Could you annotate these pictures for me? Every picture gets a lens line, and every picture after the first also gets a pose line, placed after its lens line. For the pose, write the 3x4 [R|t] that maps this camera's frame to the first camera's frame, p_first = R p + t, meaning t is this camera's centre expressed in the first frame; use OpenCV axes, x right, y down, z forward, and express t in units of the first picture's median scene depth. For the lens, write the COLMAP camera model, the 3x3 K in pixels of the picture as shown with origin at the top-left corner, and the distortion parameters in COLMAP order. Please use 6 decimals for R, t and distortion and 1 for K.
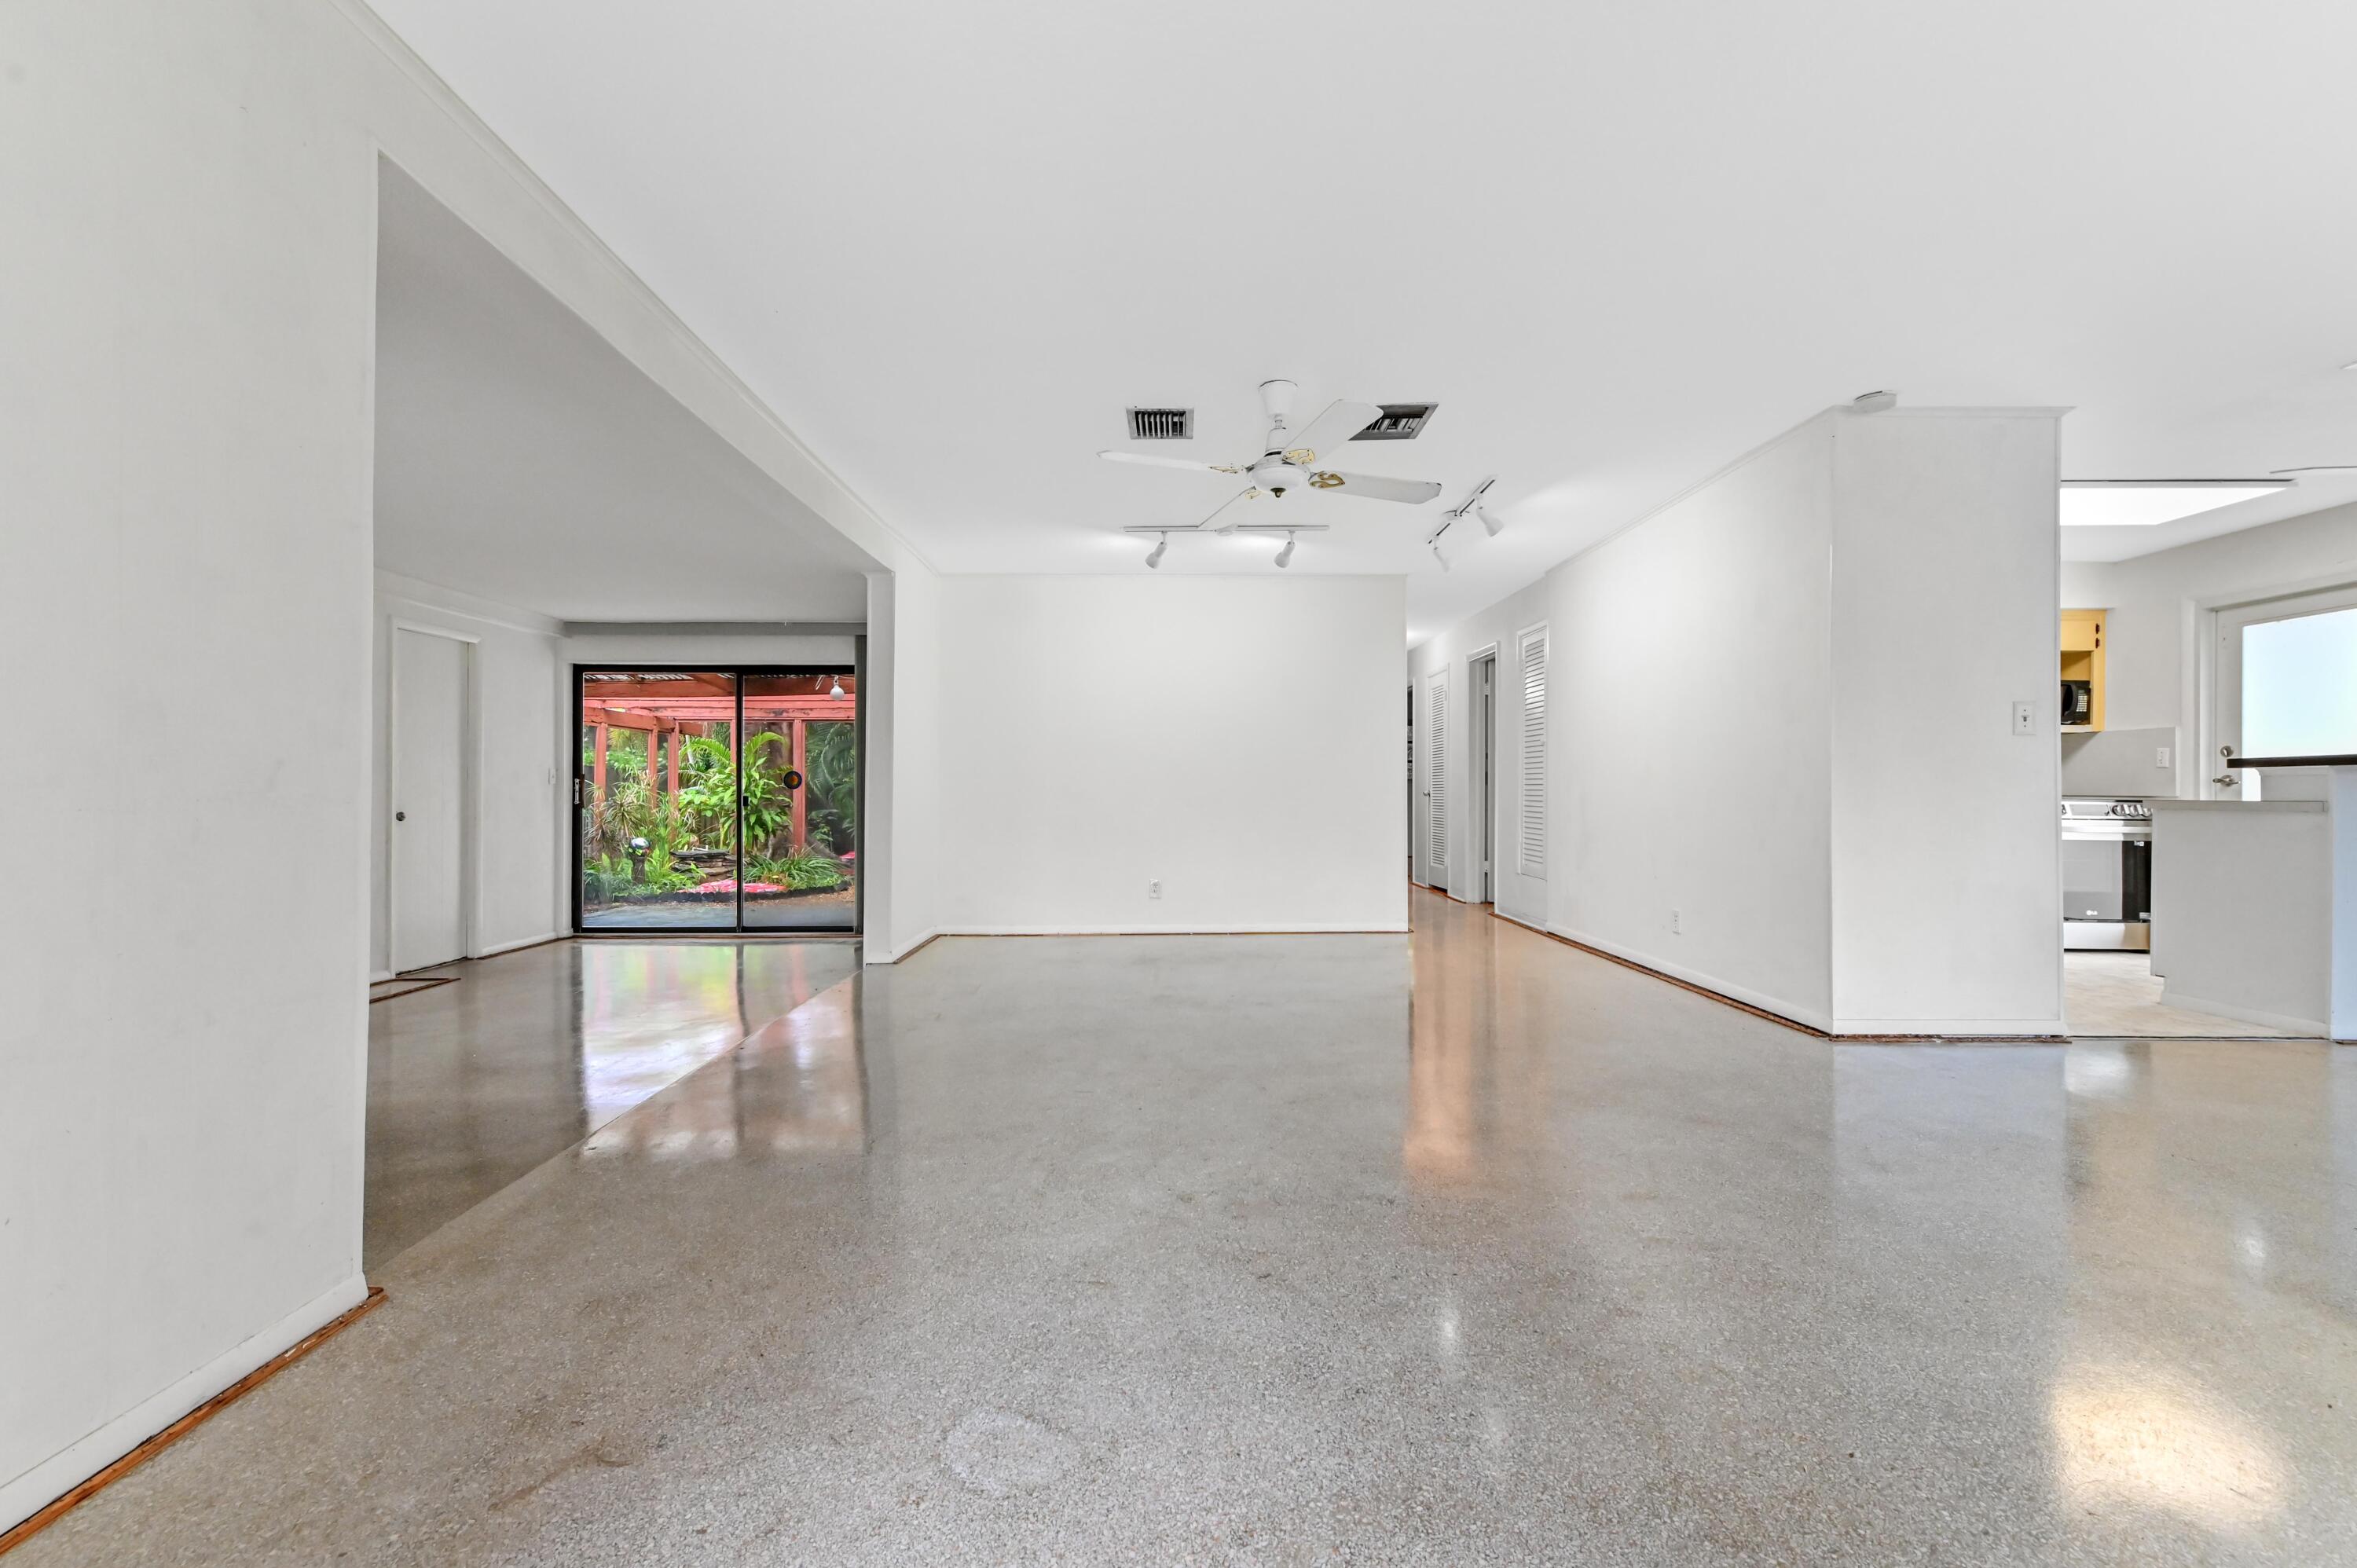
lens RADIAL K [[940.5, 0, 1177.2], [0, 940.5, 787.5], [0, 0, 1]] dist [0.014699, 0.000261]
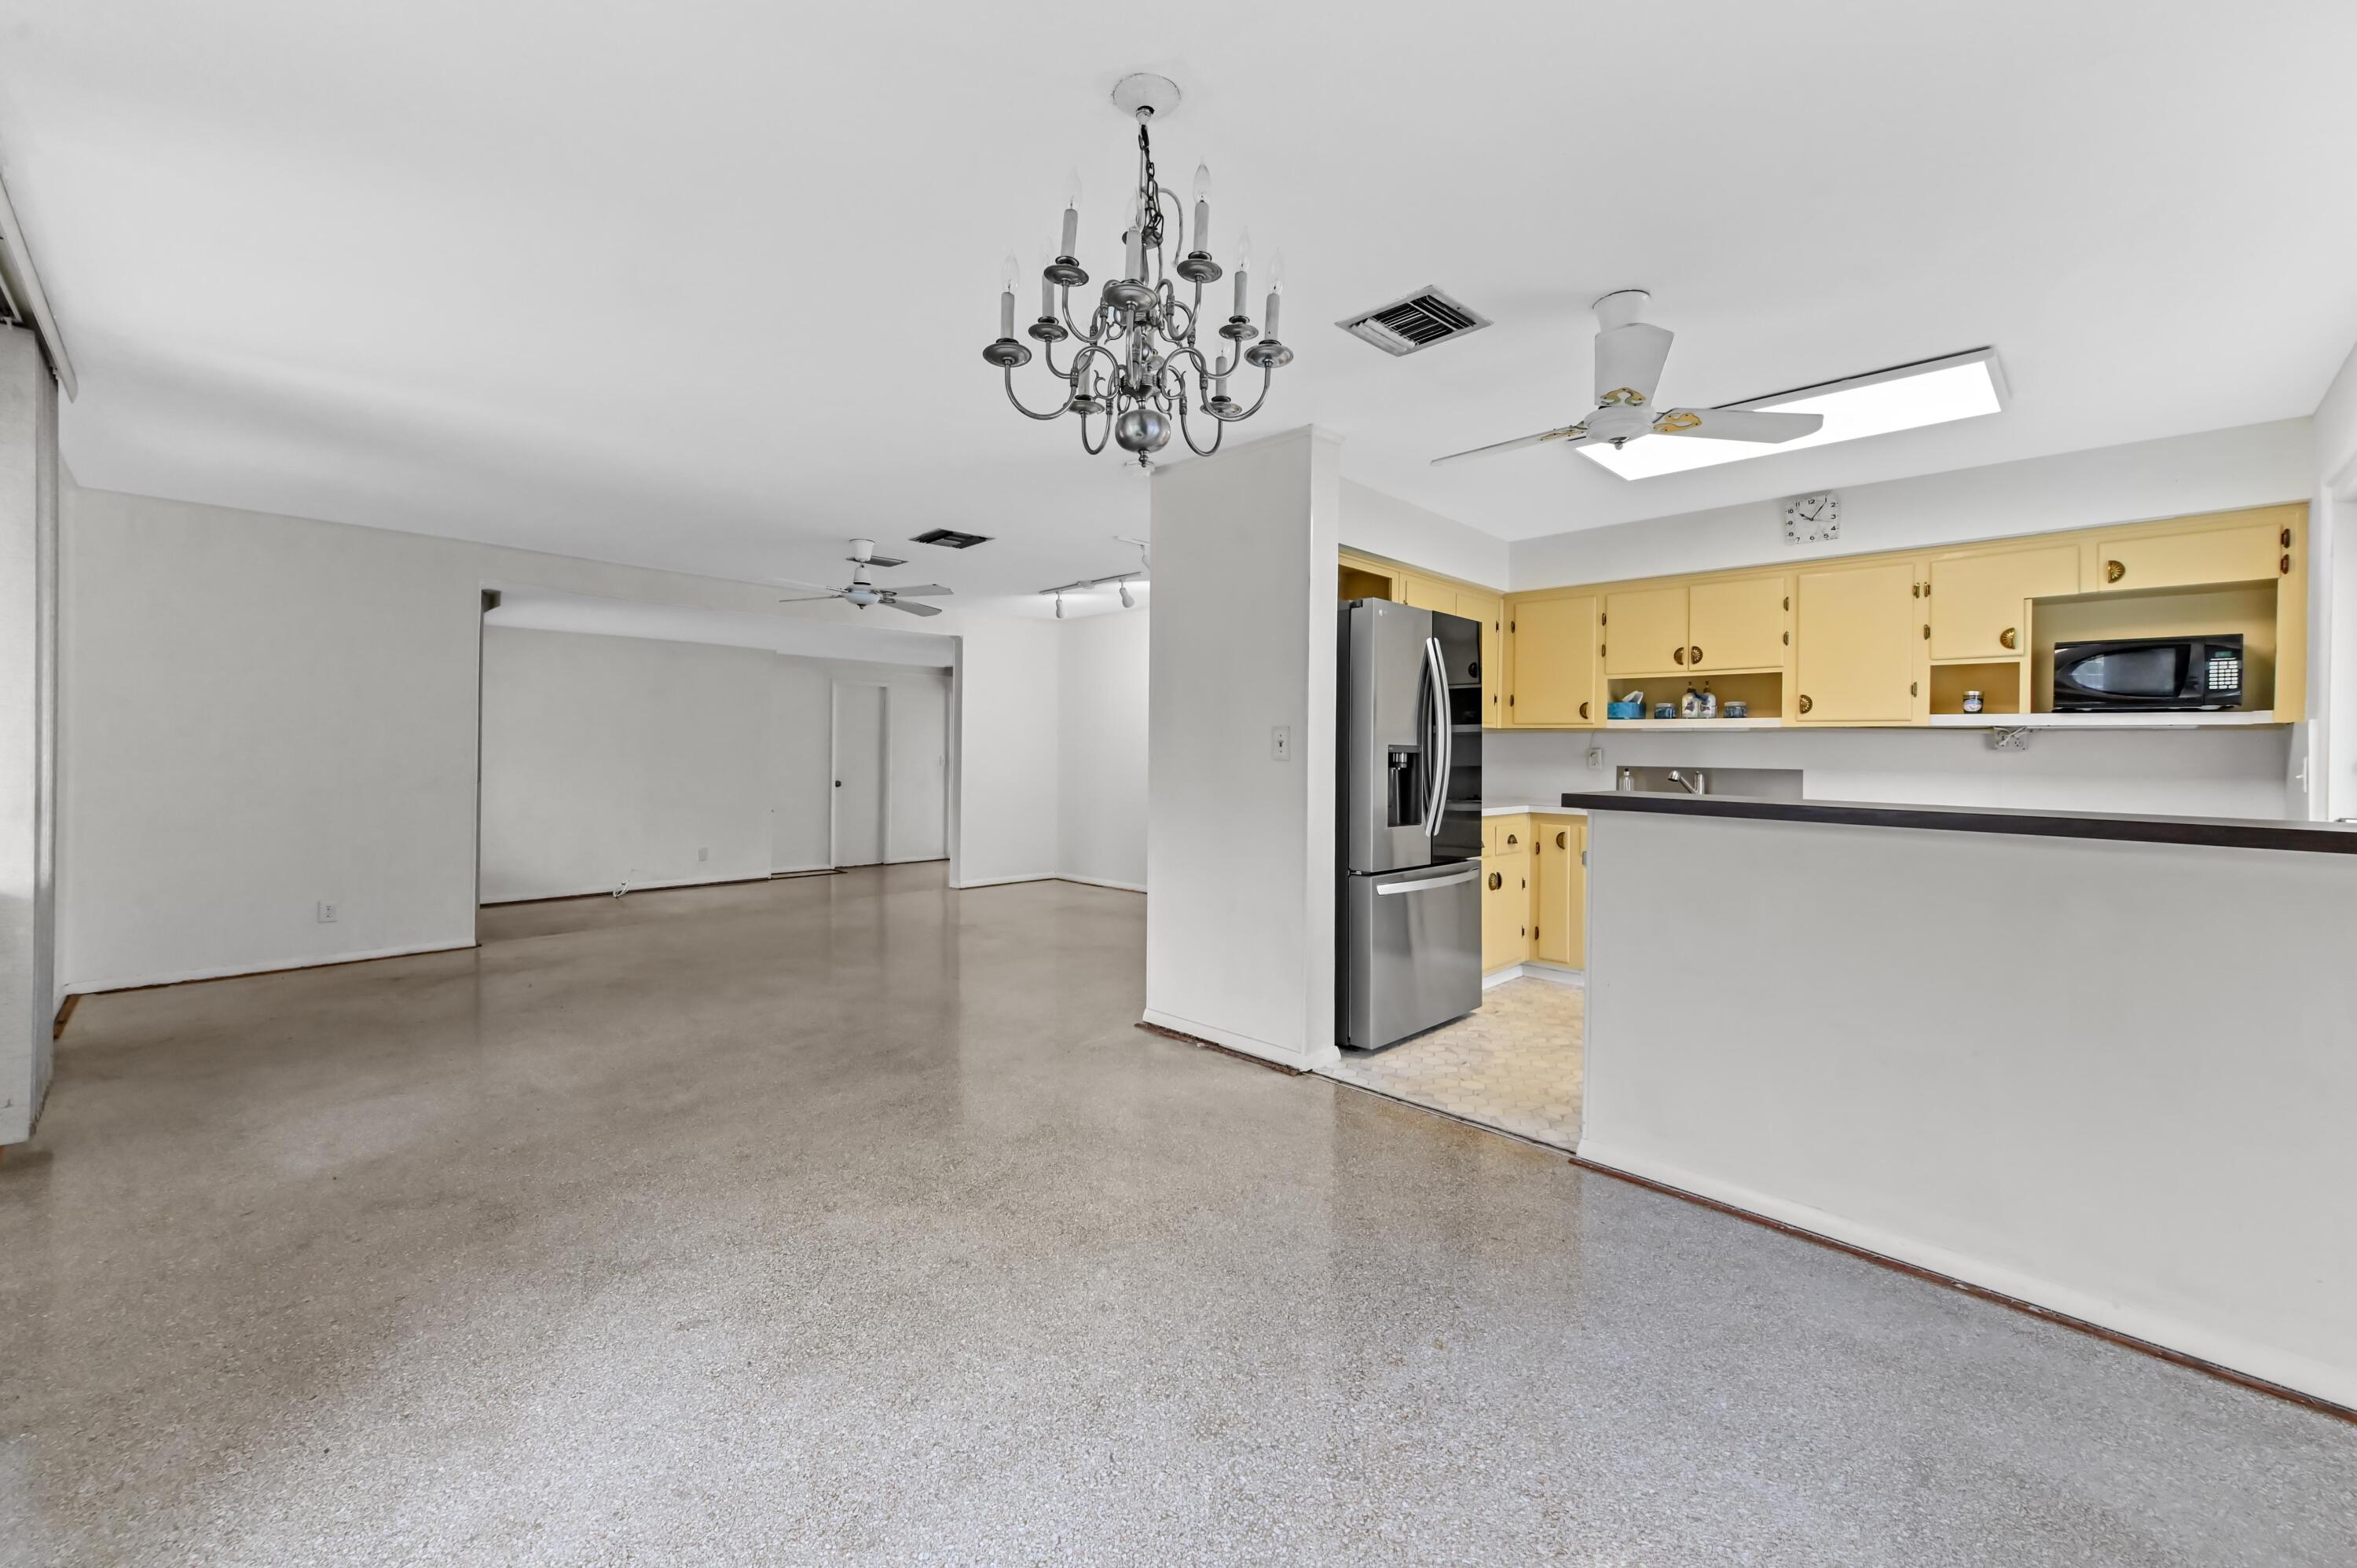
lens RADIAL K [[940.5, 0, 1168.6], [0, 940.5, 751.0], [0, 0, 1]] dist [0.014699, 0.000261]
pose [[0.703476, 0.005702, -0.710696, 1.077536], [-0.004491, 0.999984, 0.003578, -0.048413], [0.710705, 0.000675, 0.703490, 0.160593]]
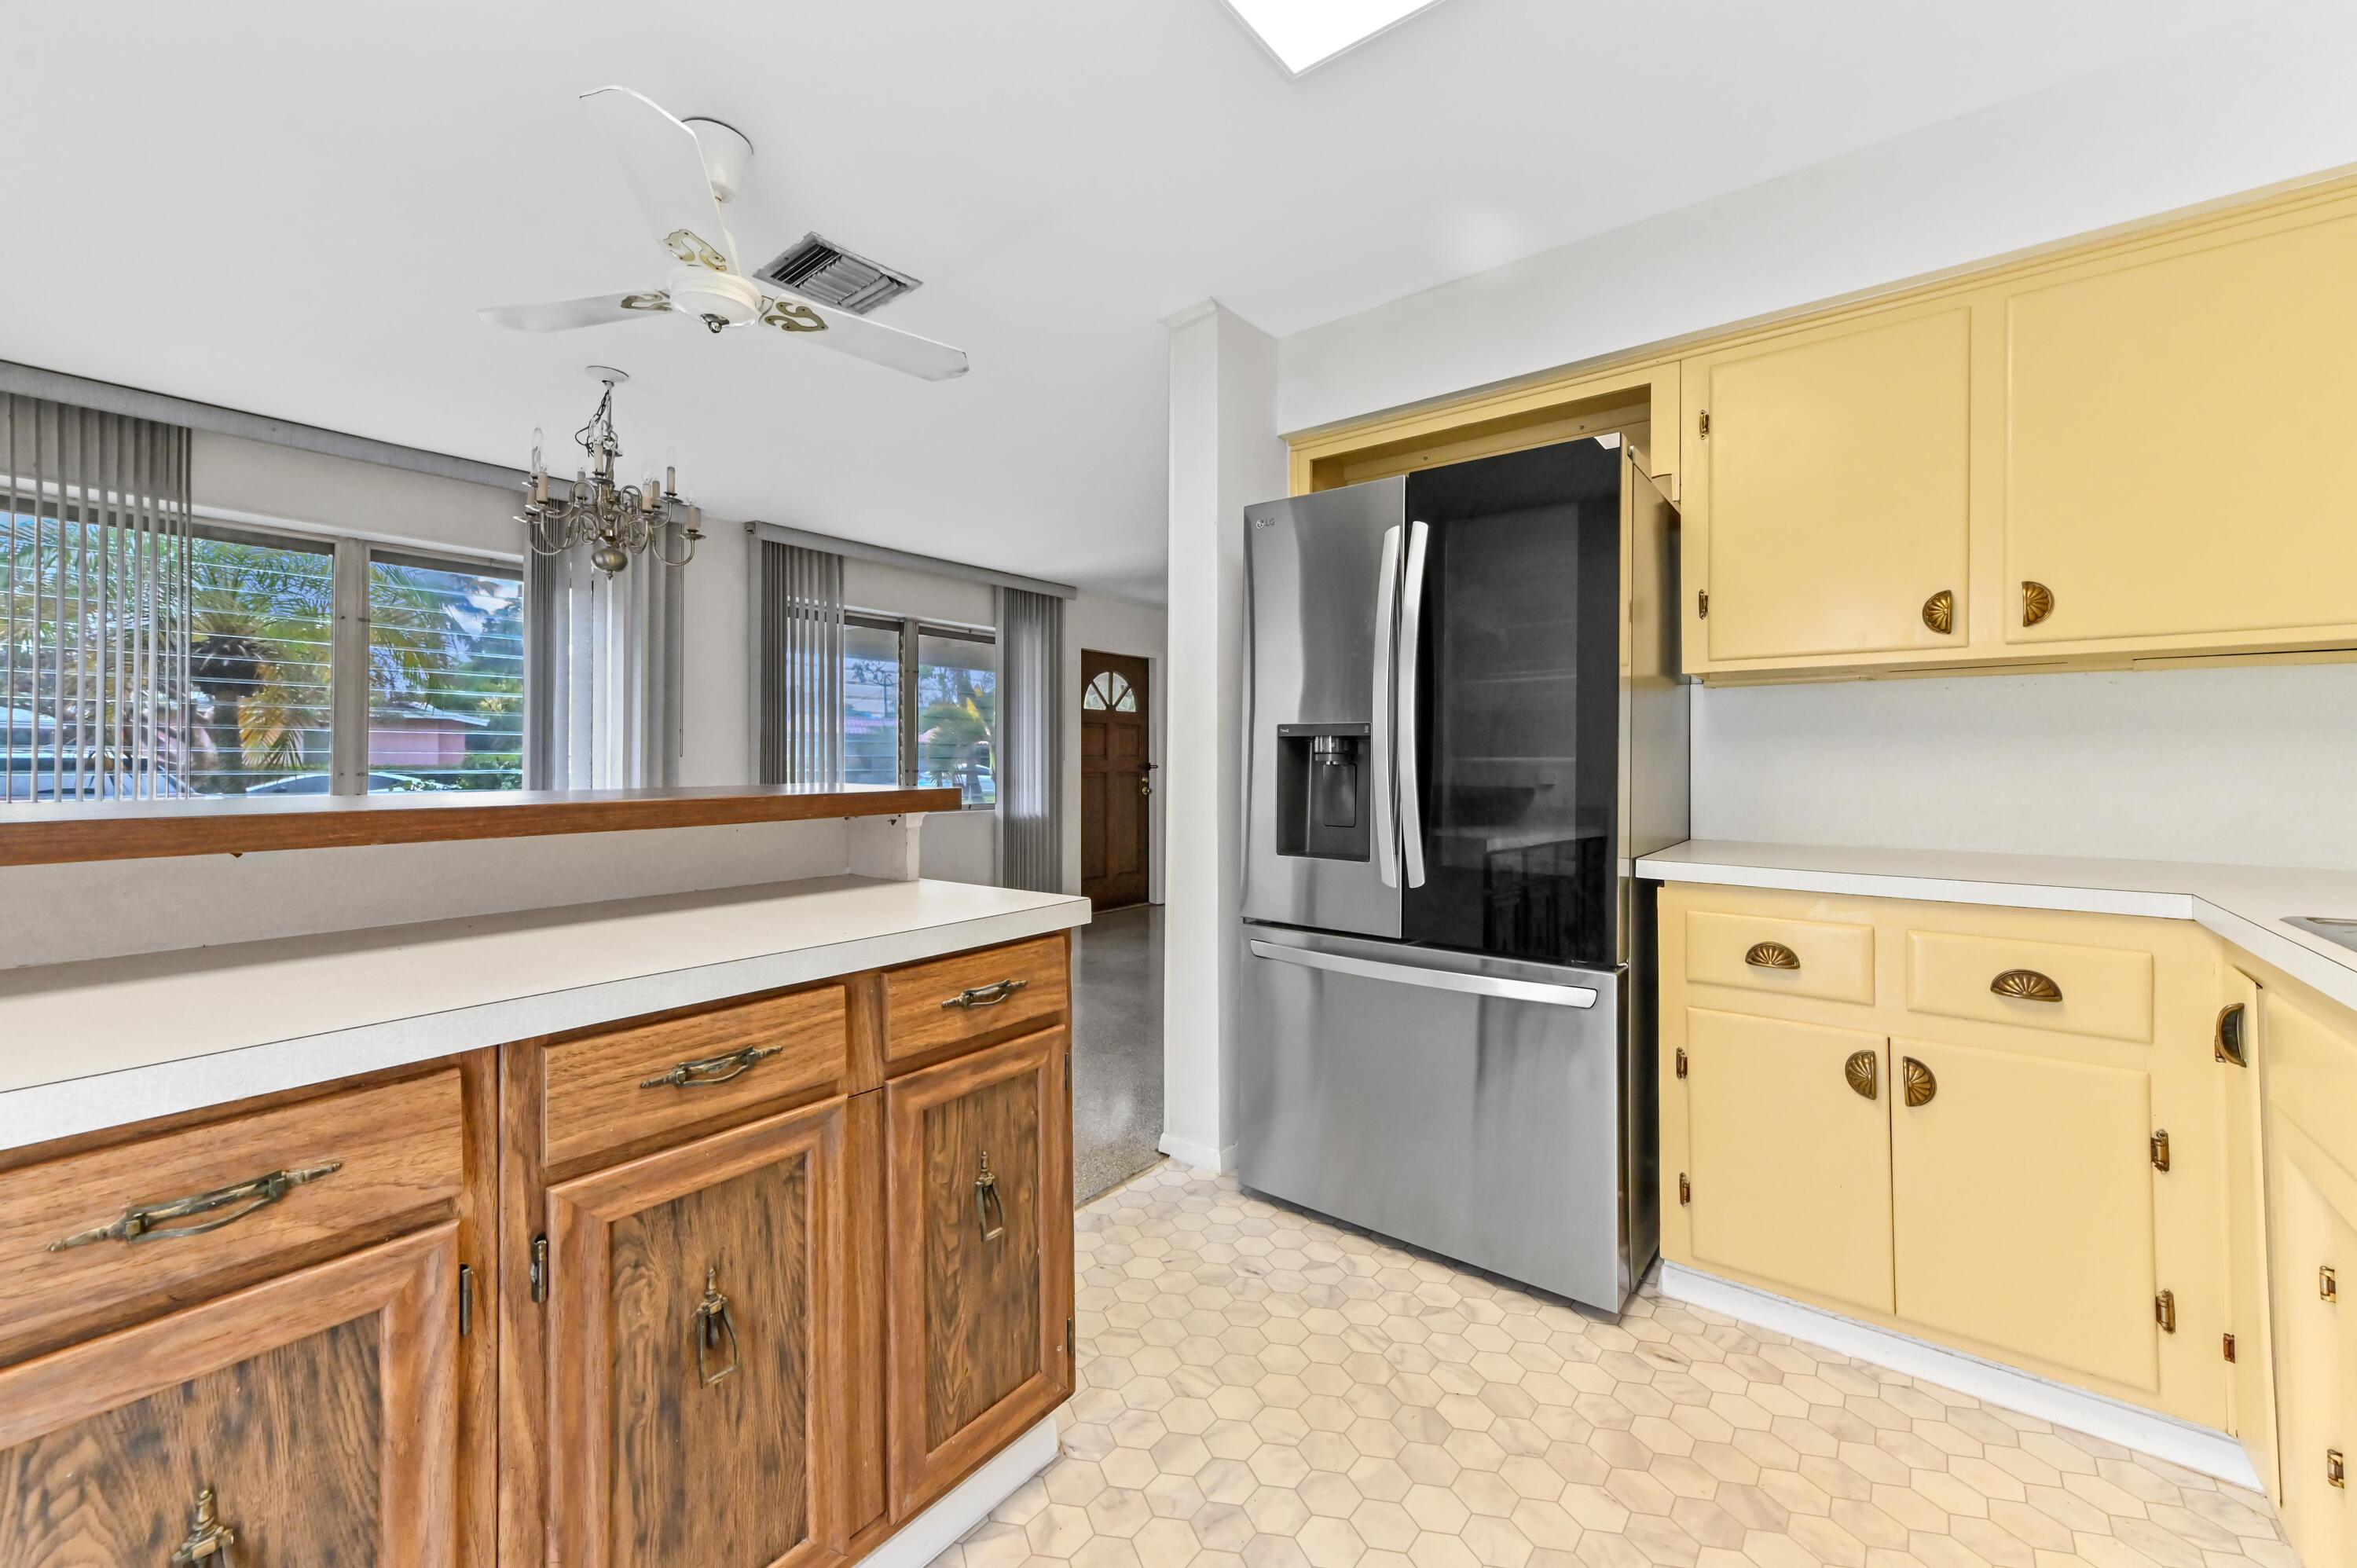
lens RADIAL K [[940.5, 0, 1177.0], [0, 940.5, 749.7], [0, 0, 1]] dist [0.014699, 0.000261]
pose [[-0.622776, -0.007472, -0.782364, 1.073108], [0.004055, 0.999910, -0.012778, -0.033309], [0.782389, -0.011130, -0.622690, 1.053438]]
